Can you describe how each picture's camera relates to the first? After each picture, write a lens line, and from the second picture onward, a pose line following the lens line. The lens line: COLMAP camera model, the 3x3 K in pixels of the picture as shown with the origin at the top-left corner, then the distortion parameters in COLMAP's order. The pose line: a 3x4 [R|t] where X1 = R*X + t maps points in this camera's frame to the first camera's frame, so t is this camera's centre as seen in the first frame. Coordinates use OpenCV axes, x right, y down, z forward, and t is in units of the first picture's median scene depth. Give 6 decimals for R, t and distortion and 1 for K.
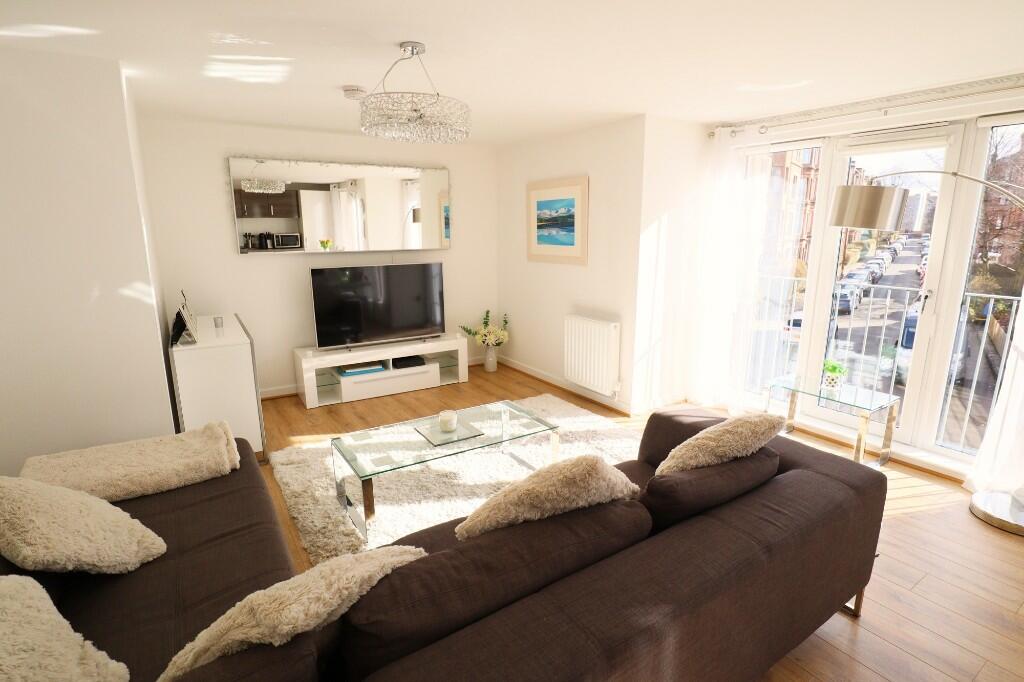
lens RADIAL K [[517.9, 0, 513.7], [0, 517.9, 347.4], [0, 0, 1]] dist [-0.041522, 0.009519]
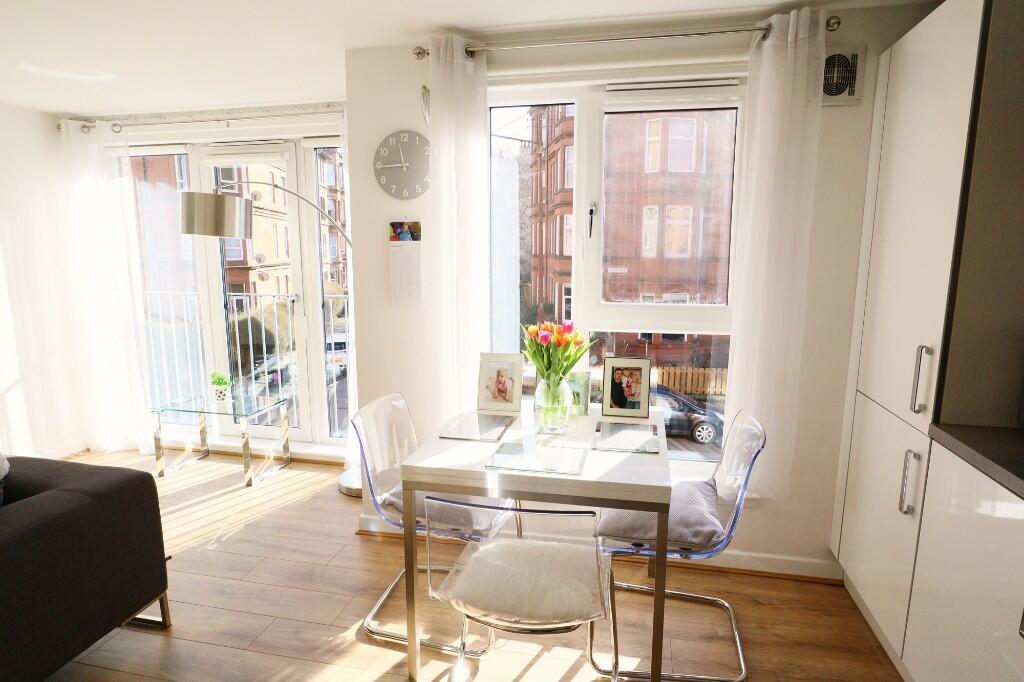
lens RADIAL K [[583.0, 0, 521.0], [0, 583.0, 347.7], [0, 0, 1]] dist [-0.037517, 0.012689]
pose [[0.704204, -0.109679, 0.701476, 0.222962], [0.154445, 0.988001, -0.000567, 0.055983], [-0.692997, 0.108738, 0.712693, -0.146166]]
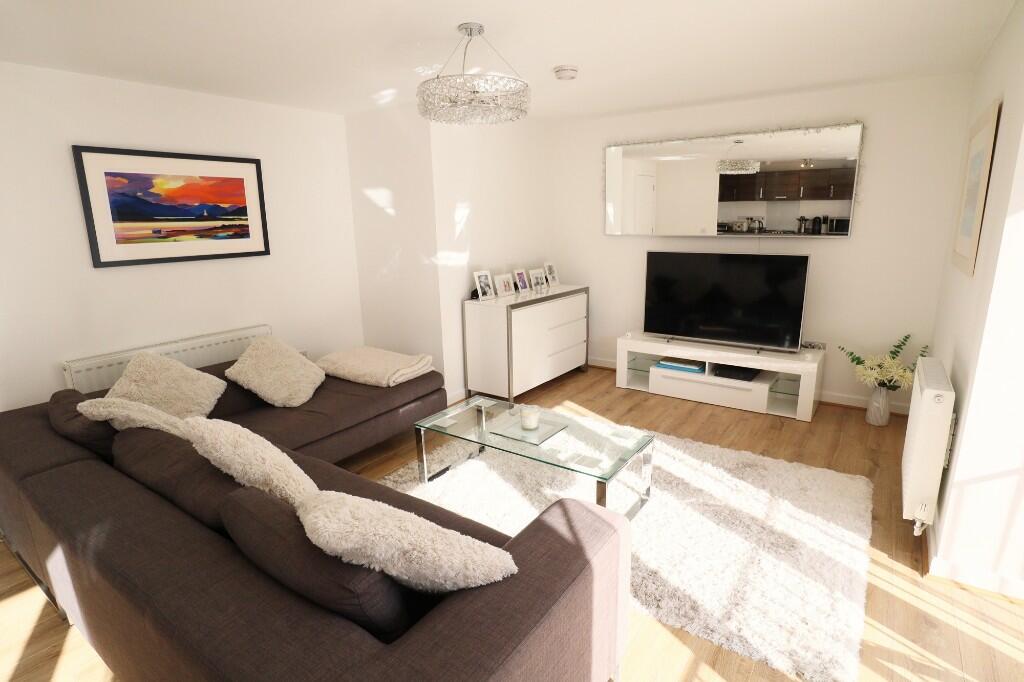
lens RADIAL K [[517.9, 0, 509.4], [0, 517.9, 348.8], [0, 0, 1]] dist [-0.041522, 0.009519]
pose [[0.362720, 0.215534, -0.906631, 0.490176], [-0.185941, 0.970062, 0.156224, -0.084966], [0.913159, 0.111914, 0.391937, 0.420879]]
